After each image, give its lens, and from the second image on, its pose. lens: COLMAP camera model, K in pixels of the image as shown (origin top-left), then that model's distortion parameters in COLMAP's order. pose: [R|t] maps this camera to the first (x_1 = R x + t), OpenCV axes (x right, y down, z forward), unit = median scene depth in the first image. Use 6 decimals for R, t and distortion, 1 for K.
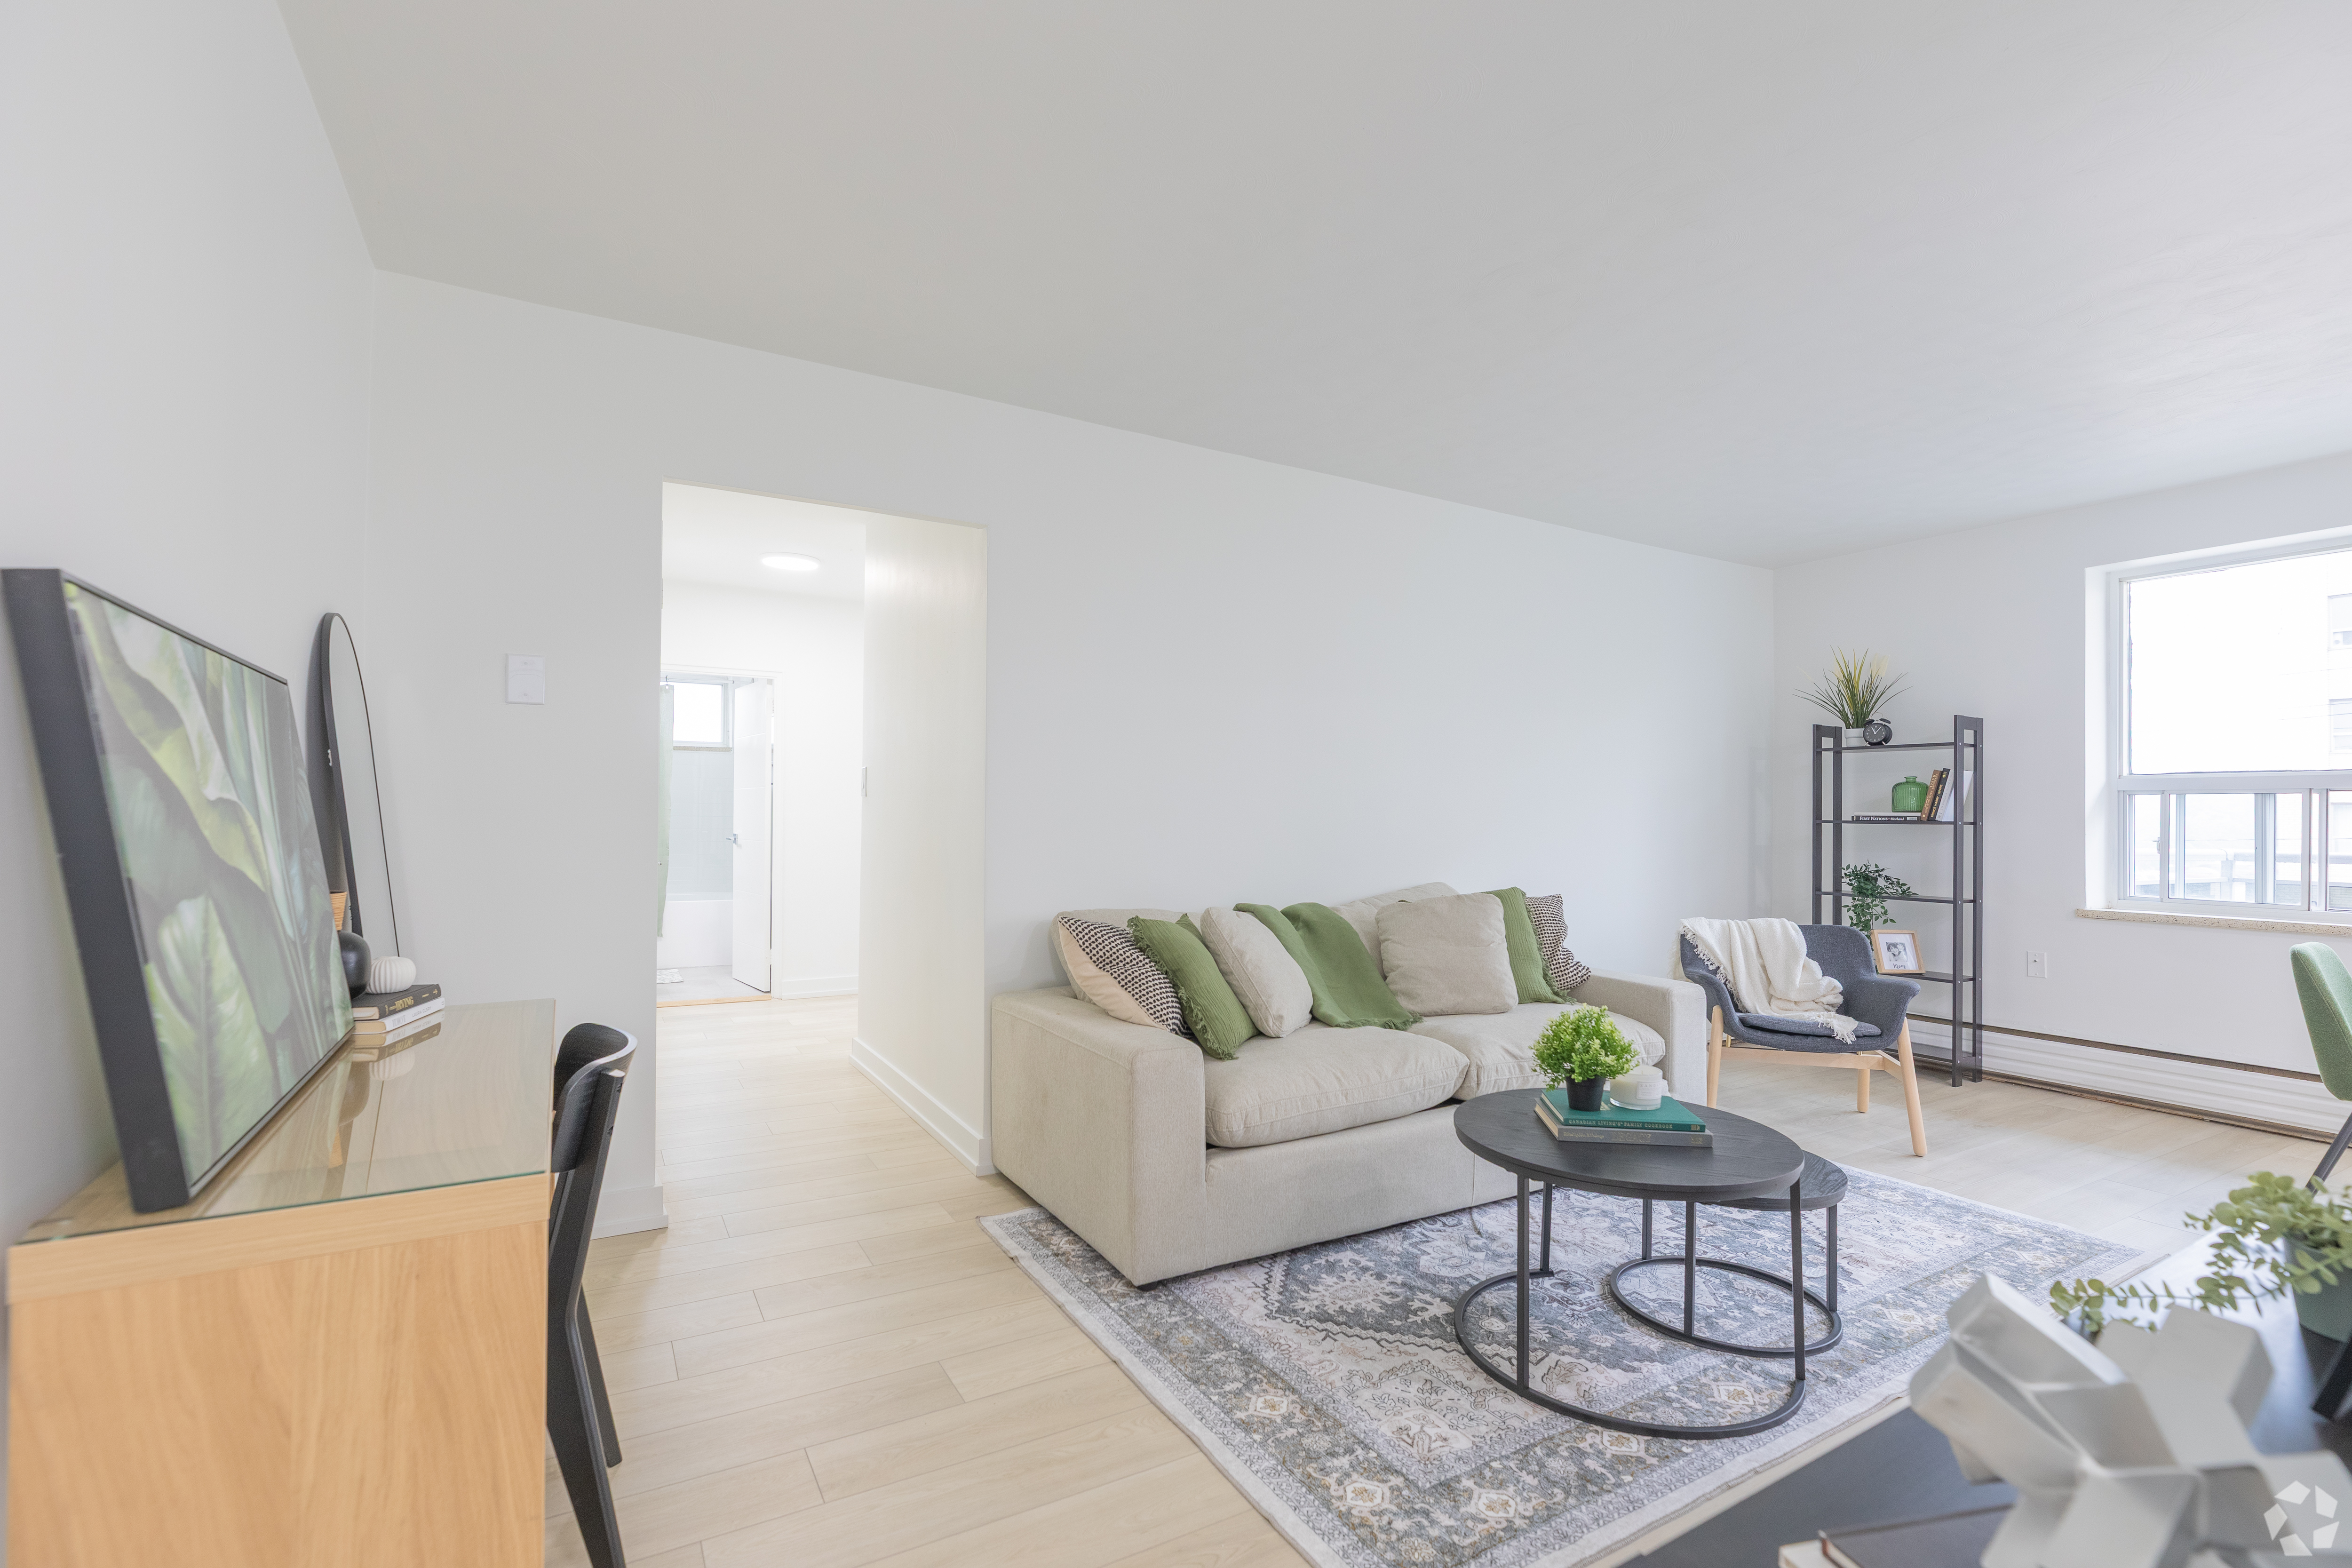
lens RADIAL K [[1046.1, 0, 1183.4], [0, 1046.1, 797.7], [0, 0, 1]] dist [-0.002123, -0.000675]
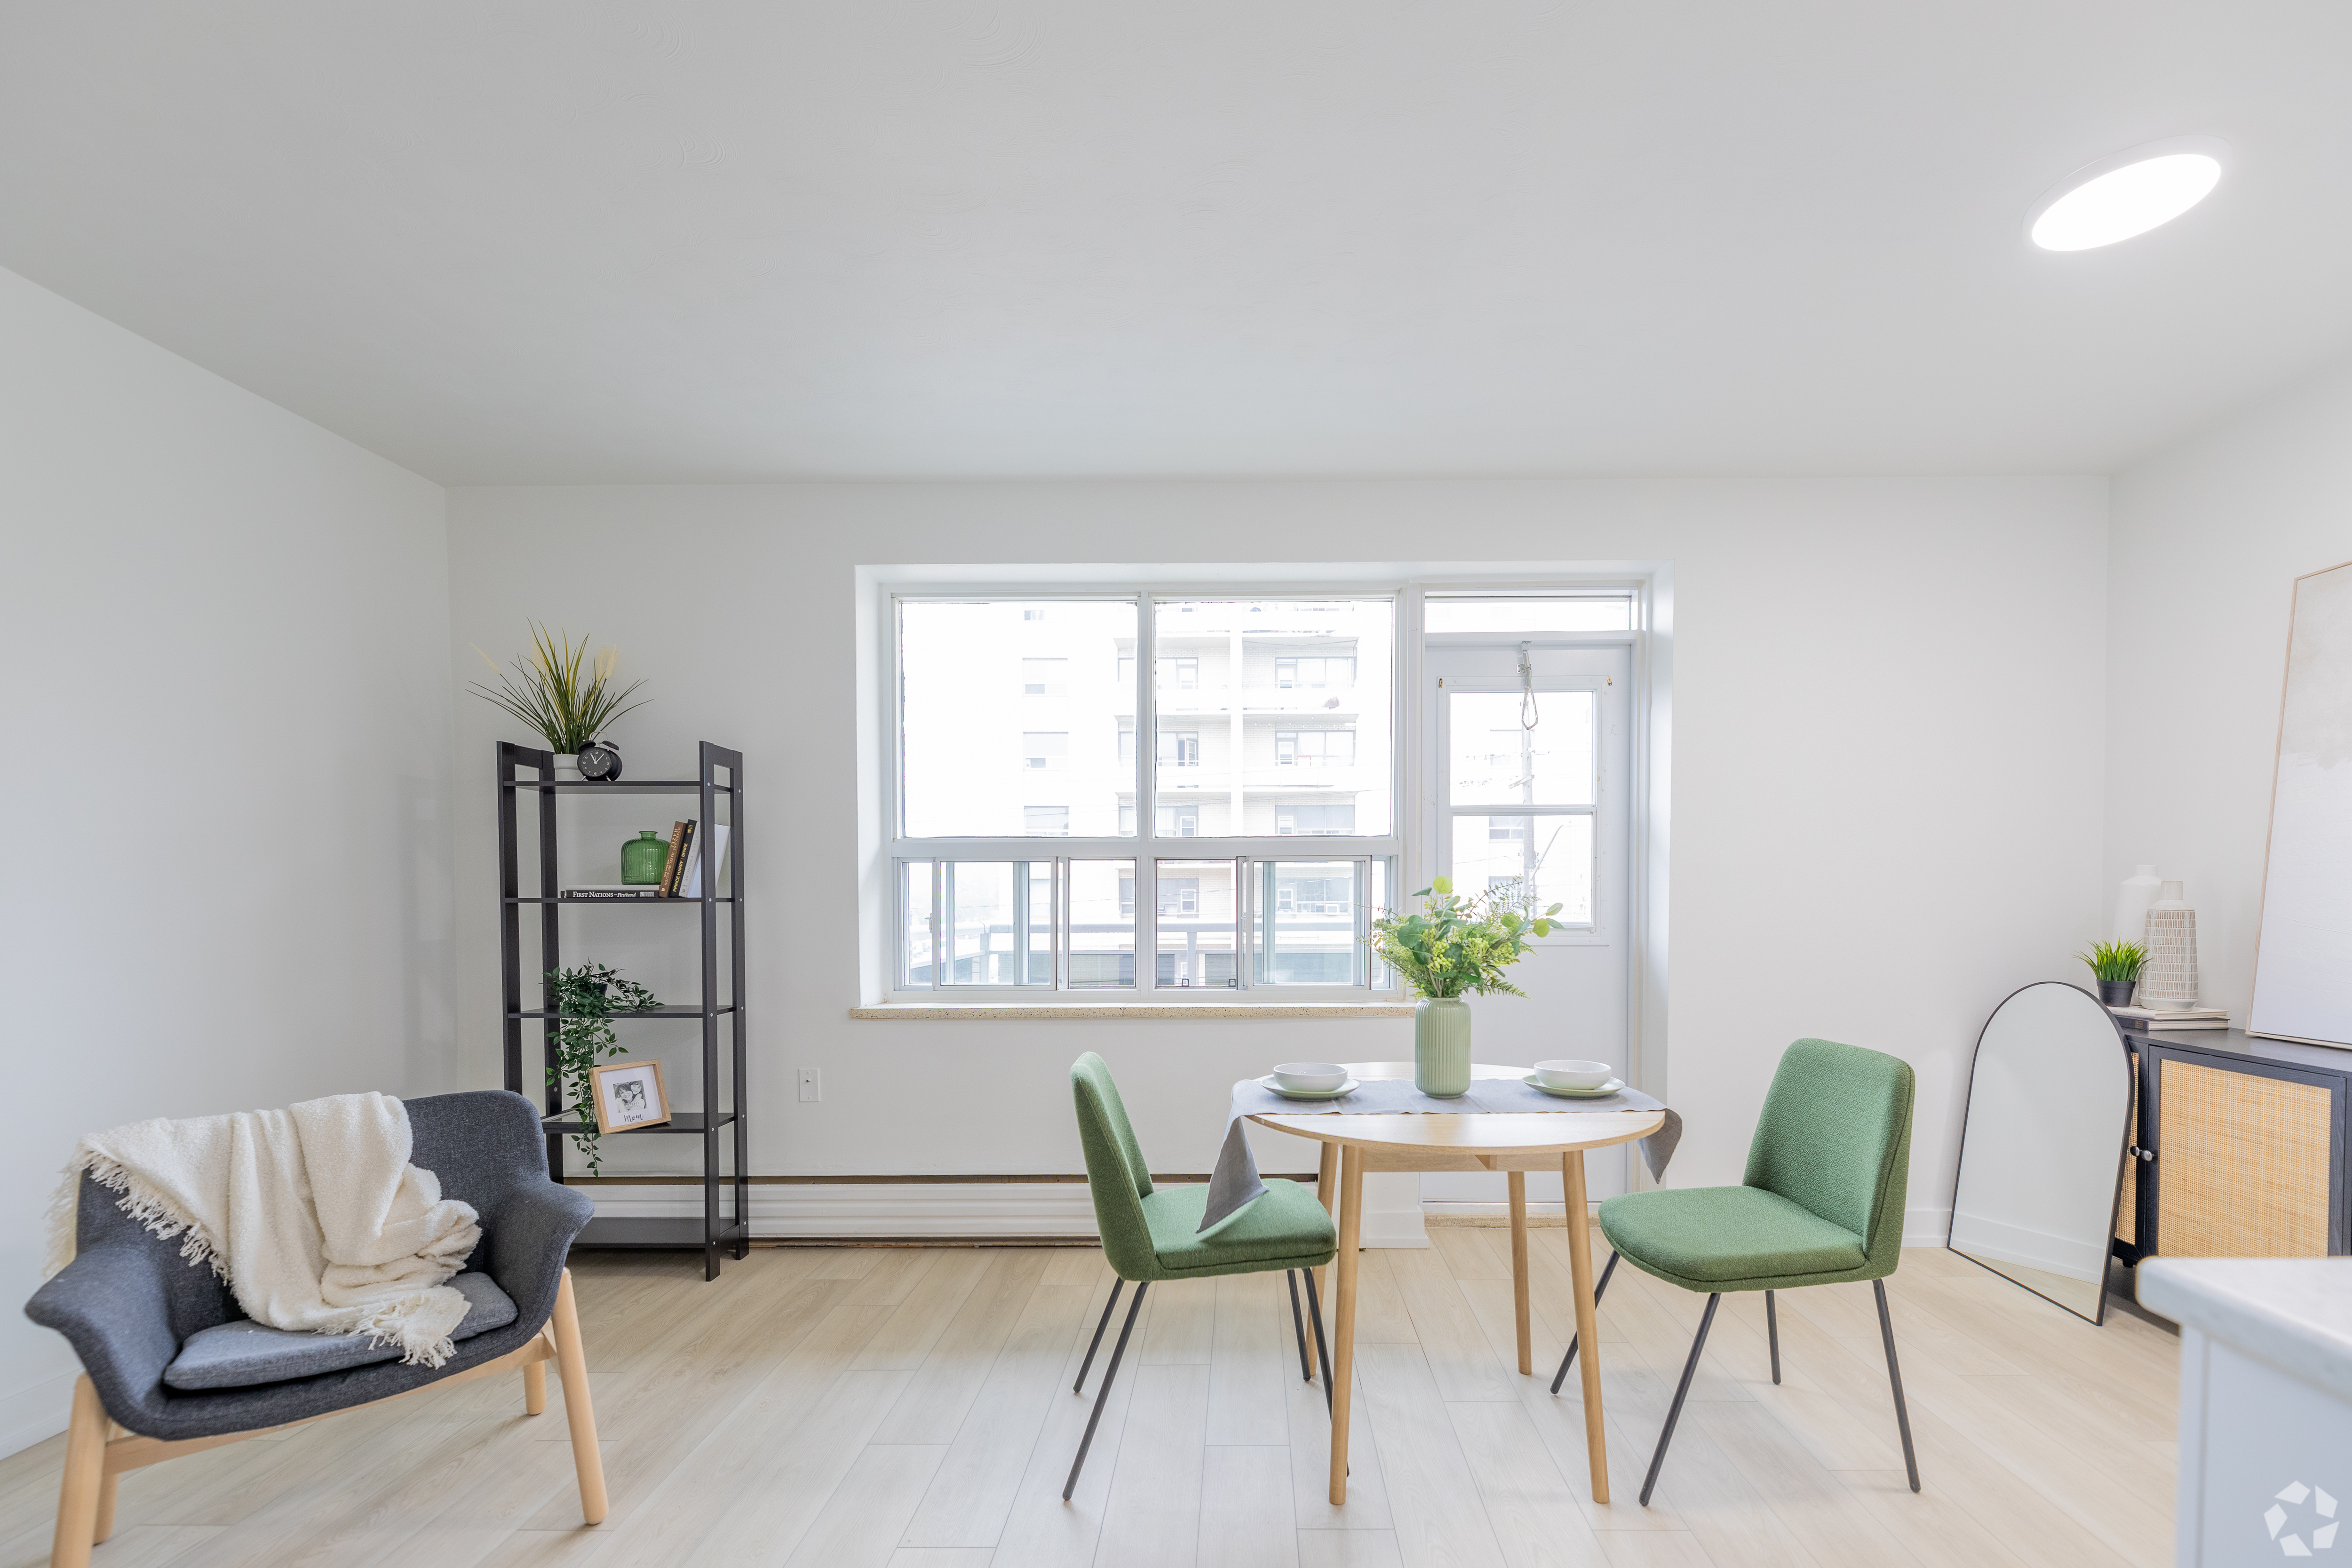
lens RADIAL K [[1025.8, 0, 1222.7], [0, 1025.8, 919.9], [0, 0, 1]] dist [-0.001529, 0.000149]
pose [[0.517491, -0.032802, 0.855060, 0.334810], [-0.004483, 0.999147, 0.041043, 0.008022], [-0.855677, -0.025073, 0.516902, 0.355850]]
